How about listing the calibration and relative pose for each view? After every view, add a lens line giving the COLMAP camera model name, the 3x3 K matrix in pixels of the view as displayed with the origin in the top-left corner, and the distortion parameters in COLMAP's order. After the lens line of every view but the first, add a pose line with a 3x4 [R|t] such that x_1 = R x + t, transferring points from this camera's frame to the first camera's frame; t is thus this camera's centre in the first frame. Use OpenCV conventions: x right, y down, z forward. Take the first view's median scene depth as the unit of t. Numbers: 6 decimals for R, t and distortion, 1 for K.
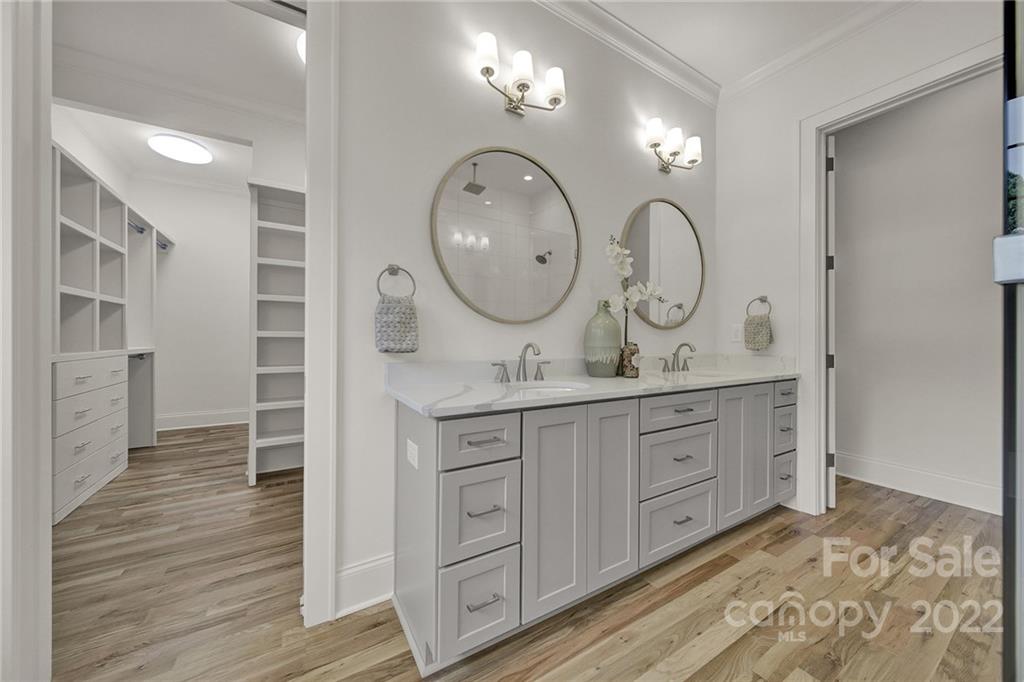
lens RADIAL K [[370.7, 0, 508.0], [0, 370.7, 338.5], [0, 0, 1]] dist [-0.000078, -0.000202]
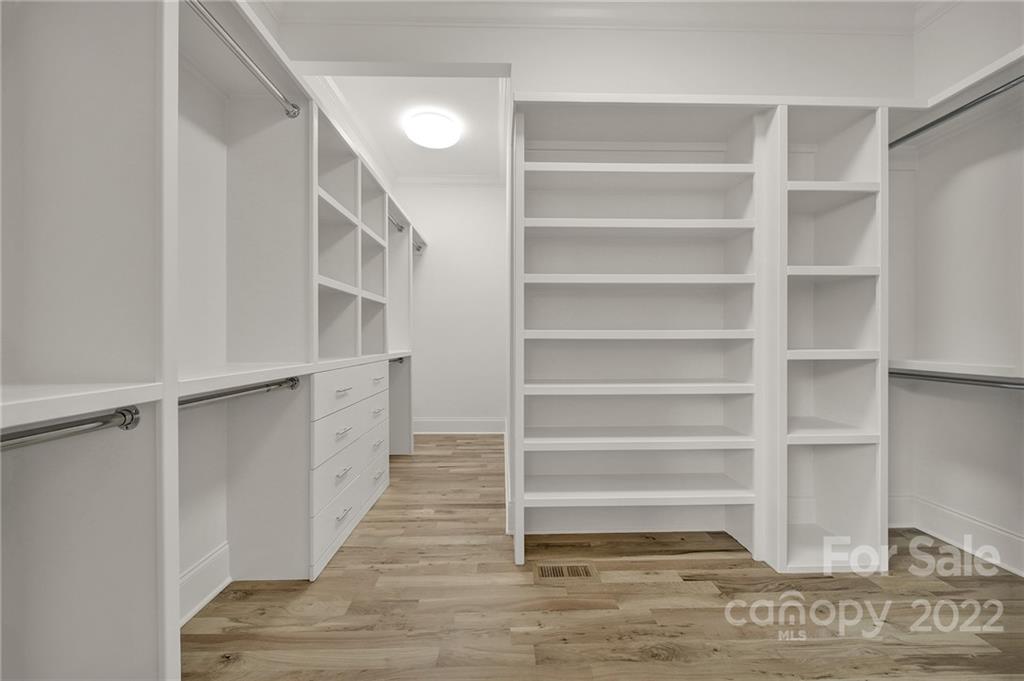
lens RADIAL K [[370.7, 0, 511.4], [0, 370.7, 339.7], [0, 0, 1]] dist [-0.000078, -0.000202]
pose [[0.875256, -0.001765, -0.483658, -0.344031], [0.003233, 0.999992, 0.002201, -0.005521], [0.483650, -0.003490, 0.875255, 0.372789]]
